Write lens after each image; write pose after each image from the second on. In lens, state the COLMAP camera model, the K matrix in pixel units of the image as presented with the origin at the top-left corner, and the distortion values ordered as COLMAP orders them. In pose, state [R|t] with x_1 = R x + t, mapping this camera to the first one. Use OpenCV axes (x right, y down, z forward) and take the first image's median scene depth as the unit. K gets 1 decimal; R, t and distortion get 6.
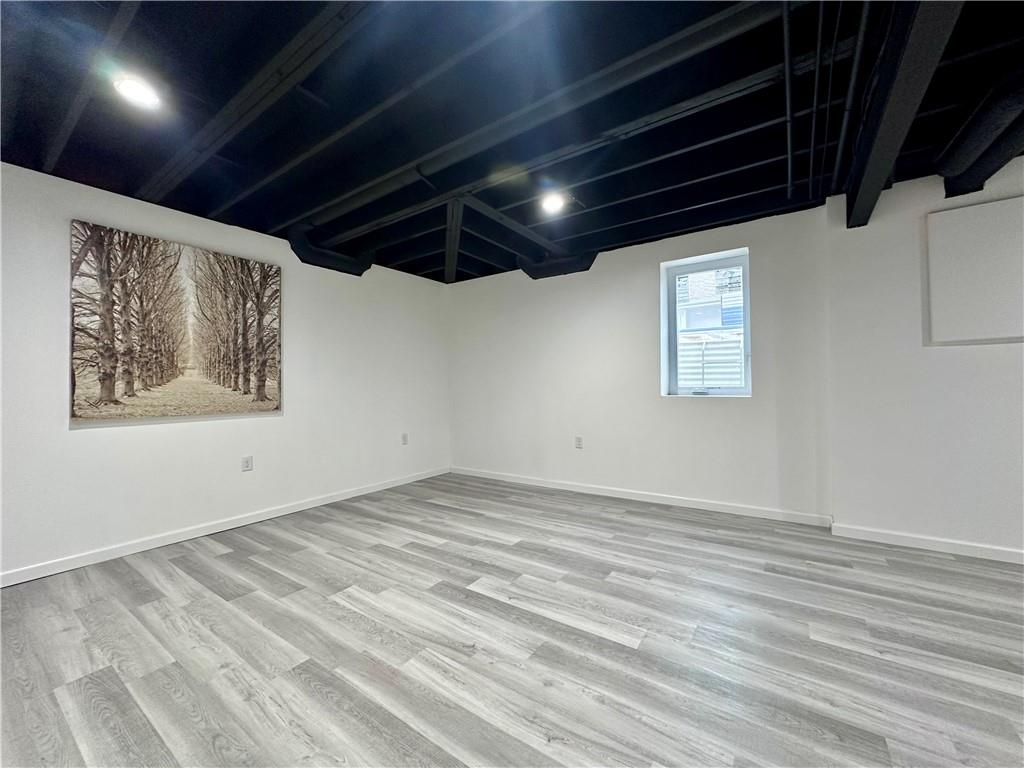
lens RADIAL K [[408.5, 0, 514.6], [0, 408.5, 381.1], [0, 0, 1]] dist [-0.005948, 0.000998]
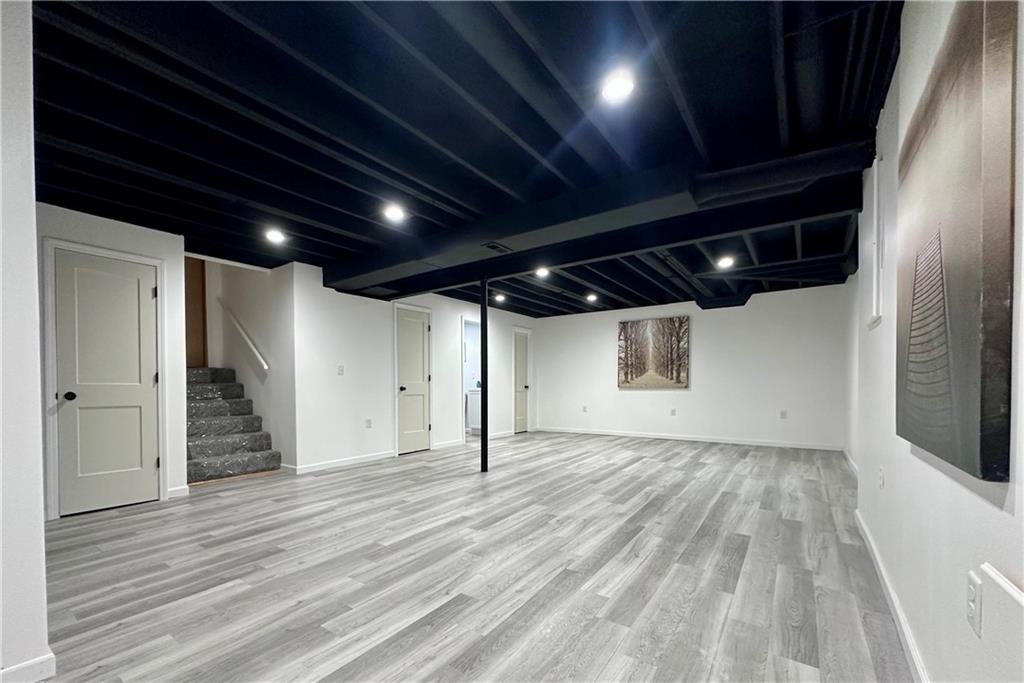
lens RADIAL K [[420.5, 0, 495.0], [0, 420.5, 388.0], [0, 0, 1]] dist [-0.000693, -0.000268]
pose [[-0.031407, 0.023140, -0.999239, 1.815423], [0.017819, 0.999586, 0.022588, 0.008382], [0.999348, -0.017096, -0.031807, 0.136866]]
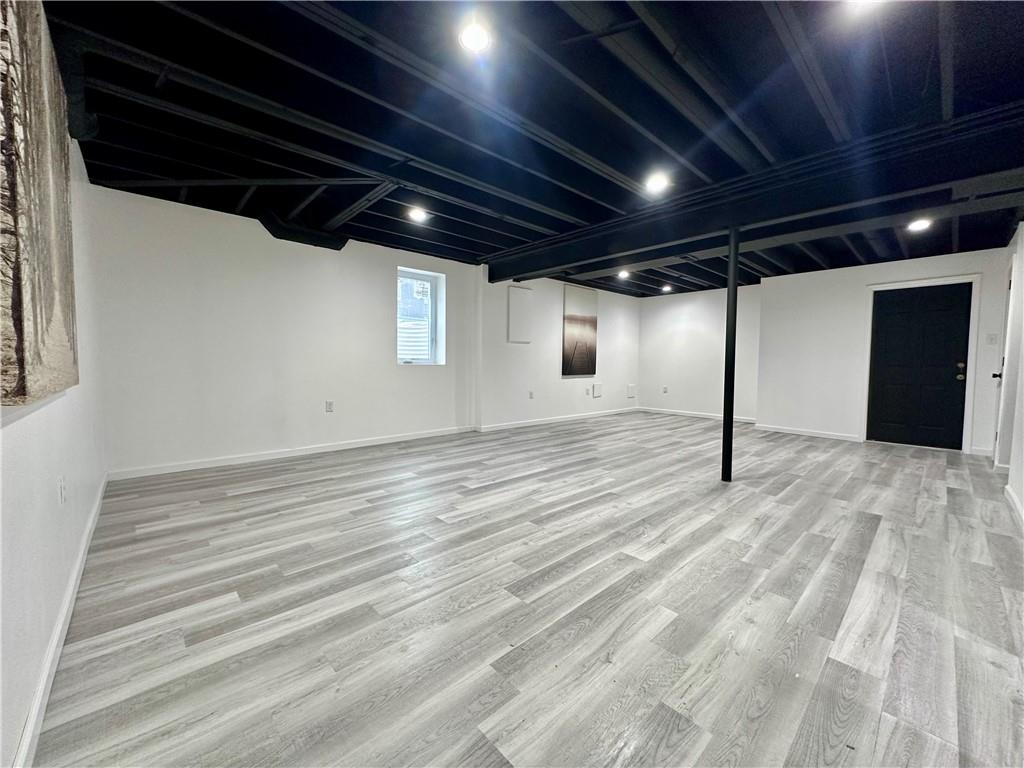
lens RADIAL K [[408.5, 0, 511.8], [0, 408.5, 382.3], [0, 0, 1]] dist [-0.005948, 0.000998]
pose [[0.215157, -0.034148, 0.975982, -1.147453], [-0.024552, 0.998883, 0.040362, 0.041880], [-0.976271, -0.032647, 0.214079, 0.412861]]
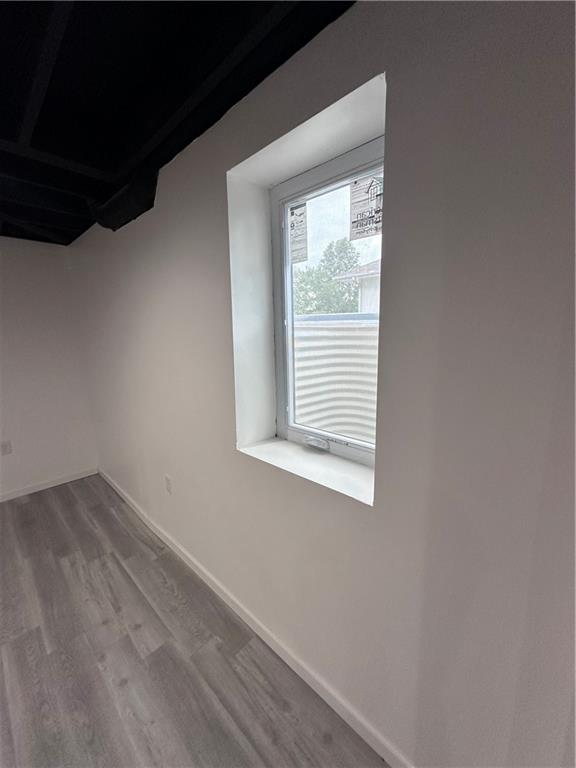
lens RADIAL K [[306.4, 0, 294.8], [0, 306.4, 379.3], [0, 0, 1]] dist [-0.005948, 0.000998]
pose [[0.986098, 0.022189, -0.164678, 0.628829], [0.009078, 0.982371, 0.186724, -0.163363], [0.165918, -0.185623, 0.968512, 0.816418]]
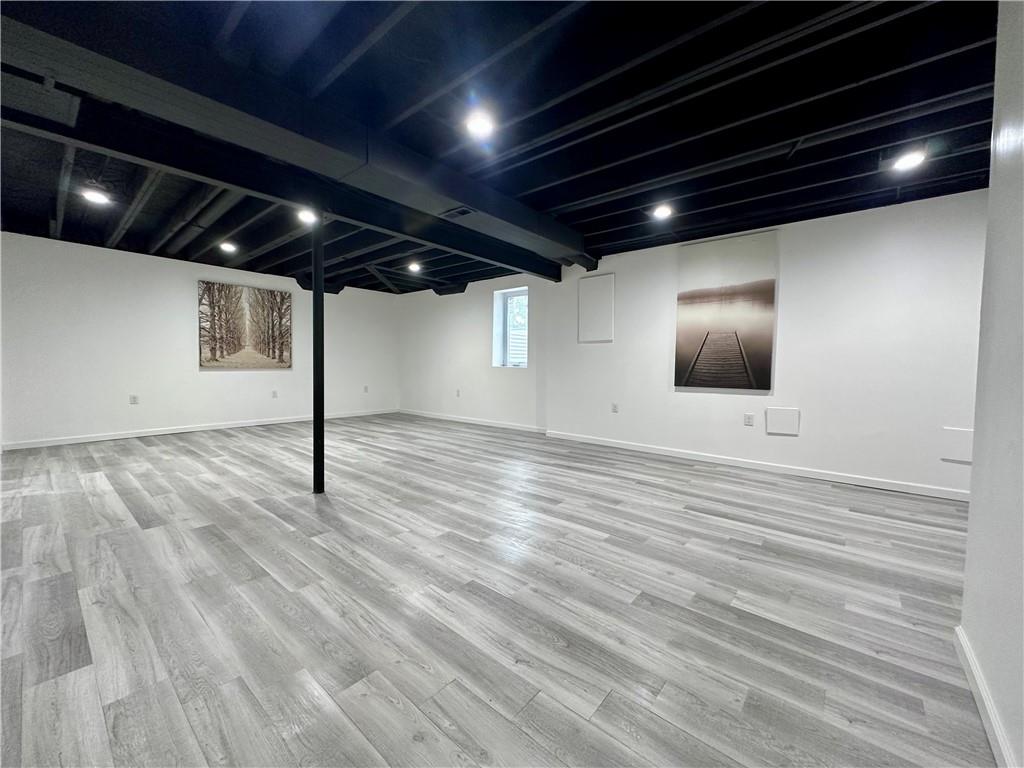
lens RADIAL K [[408.5, 0, 513.7], [0, 408.5, 380.5], [0, 0, 1]] dist [-0.005948, 0.000998]
pose [[0.994951, 0.030825, -0.095507, 0.794892], [-0.025770, 0.998224, 0.053719, -0.000462], [0.096993, -0.050986, 0.993978, -0.988399]]
